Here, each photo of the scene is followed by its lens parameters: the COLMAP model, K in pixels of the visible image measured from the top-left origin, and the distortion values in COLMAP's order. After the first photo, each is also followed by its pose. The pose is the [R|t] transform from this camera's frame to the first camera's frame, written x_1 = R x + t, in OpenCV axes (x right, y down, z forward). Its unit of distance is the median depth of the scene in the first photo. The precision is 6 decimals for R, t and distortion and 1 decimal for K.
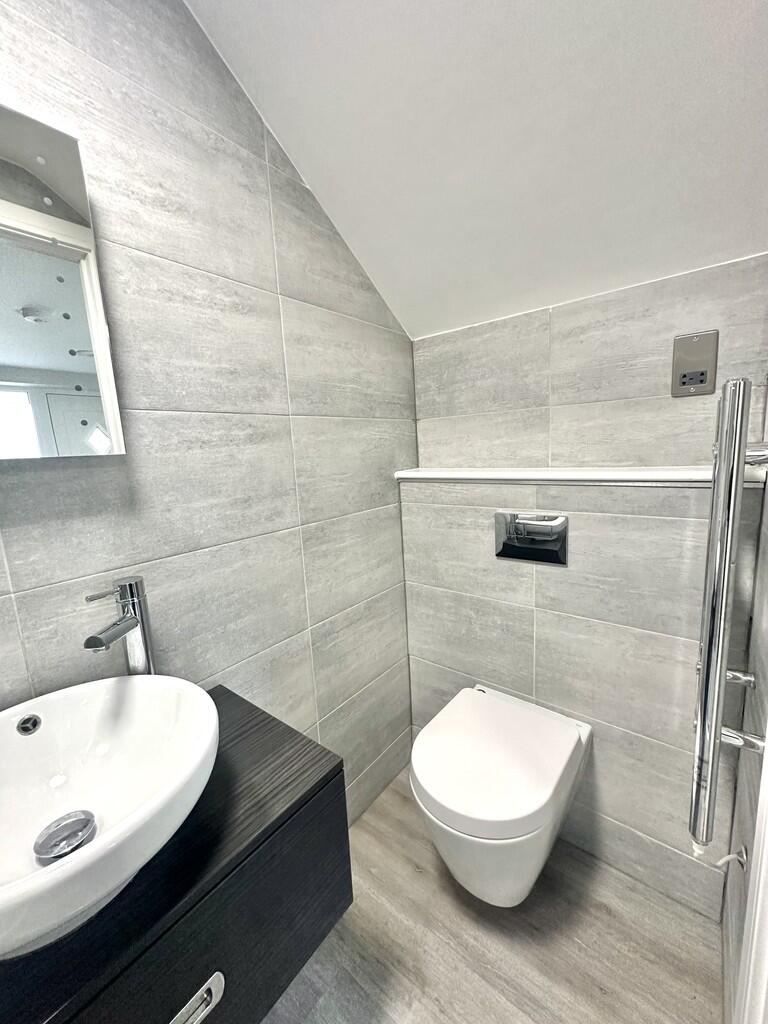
lens RADIAL K [[407.0, 0, 382.8], [0, 407.0, 512.6], [0, 0, 1]] dist [0.001043, 0.000161]
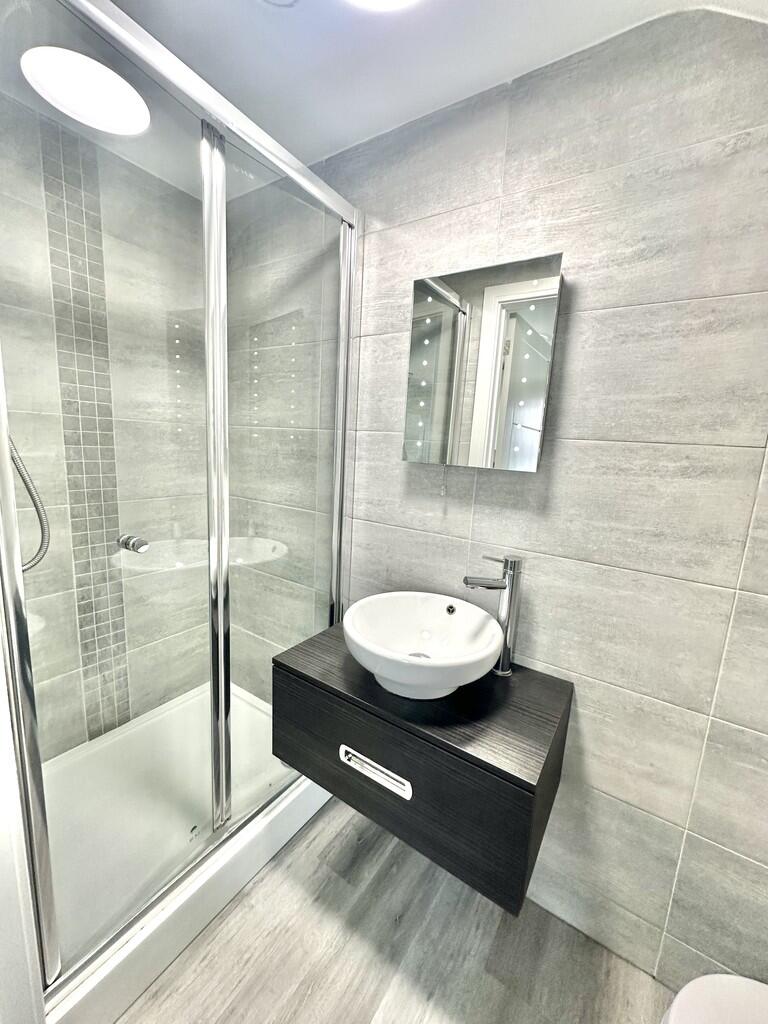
lens RADIAL K [[407.0, 0, 382.6], [0, 407.0, 512.0], [0, 0, 1]] dist [0.001043, 0.000161]
pose [[0.079979, 0.228632, -0.970222, 0.576313], [-0.214752, 0.954435, 0.207209, -0.155599], [0.973388, 0.191785, 0.125434, 0.283748]]
